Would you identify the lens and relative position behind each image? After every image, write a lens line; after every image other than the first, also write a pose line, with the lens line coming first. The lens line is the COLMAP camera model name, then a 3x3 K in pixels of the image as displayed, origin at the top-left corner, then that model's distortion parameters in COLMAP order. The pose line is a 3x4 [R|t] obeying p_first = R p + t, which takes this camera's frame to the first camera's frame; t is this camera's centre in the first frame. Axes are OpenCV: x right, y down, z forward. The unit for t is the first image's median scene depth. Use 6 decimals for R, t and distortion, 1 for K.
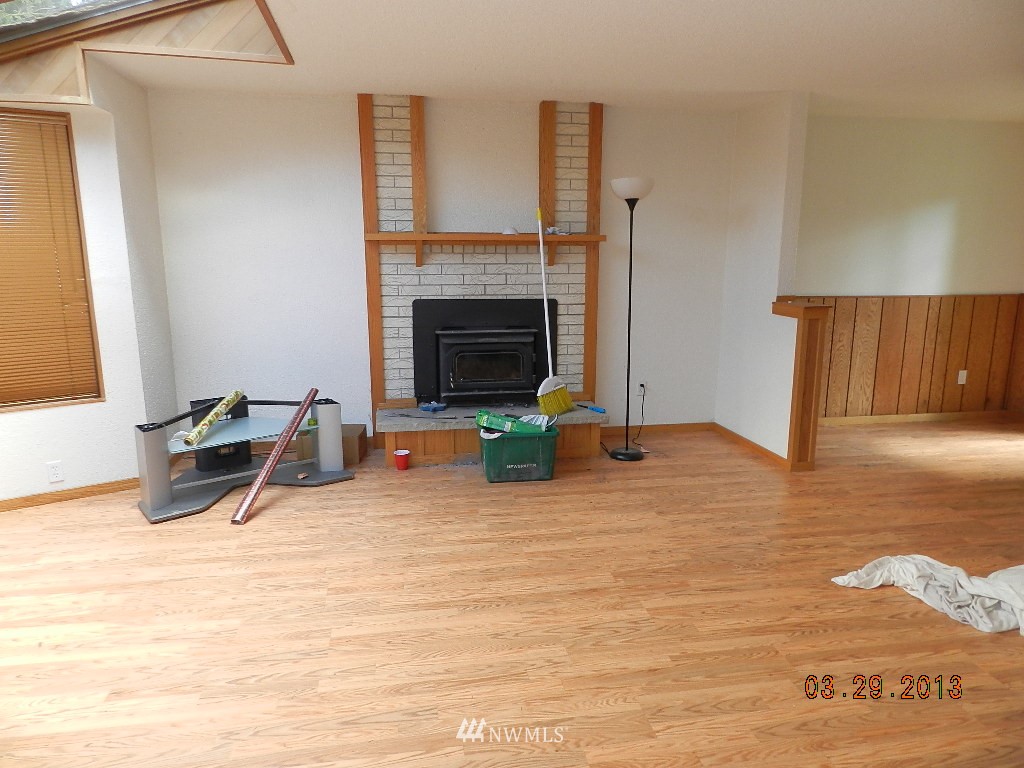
lens RADIAL K [[688.9, 0, 508.0], [0, 688.9, 384.5], [0, 0, 1]] dist [0.004570, 0.001532]
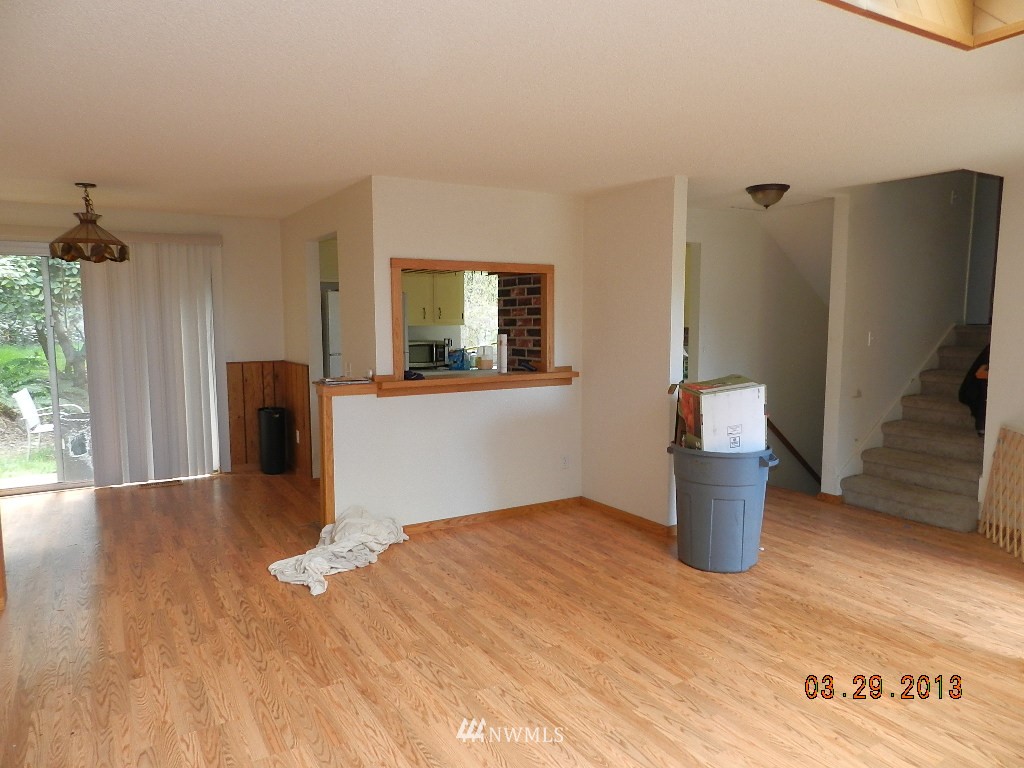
lens RADIAL K [[688.9, 0, 510.0], [0, 688.9, 385.9], [0, 0, 1]] dist [0.004570, 0.001532]
pose [[-0.370518, -0.093078, 0.924150, -0.398723], [0.178522, 0.969279, 0.169198, -0.117373], [-0.911508, 0.227672, -0.342519, 0.536030]]
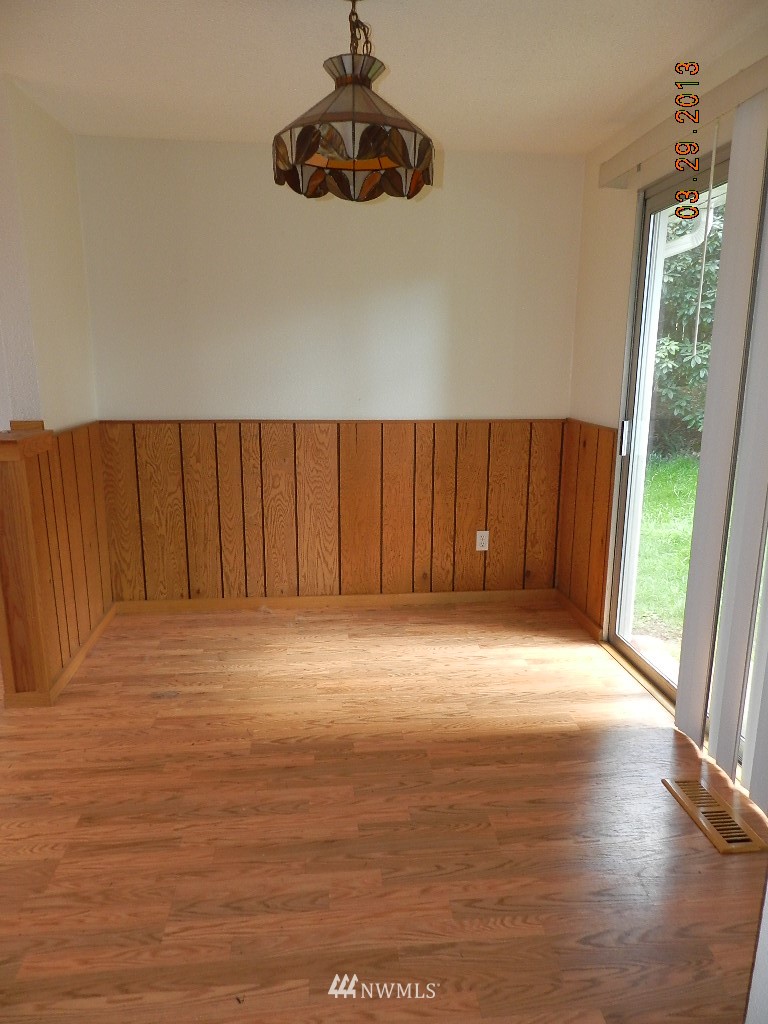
lens RADIAL K [[688.9, 0, 381.7], [0, 688.9, 513.5], [0, 0, 1]] dist [0.004570, 0.001532]
pose [[0.997920, 0.017162, -0.062138, 0.610982], [-0.015923, 0.999666, 0.020372, -0.050760], [0.062466, -0.019341, 0.997860, 0.321831]]
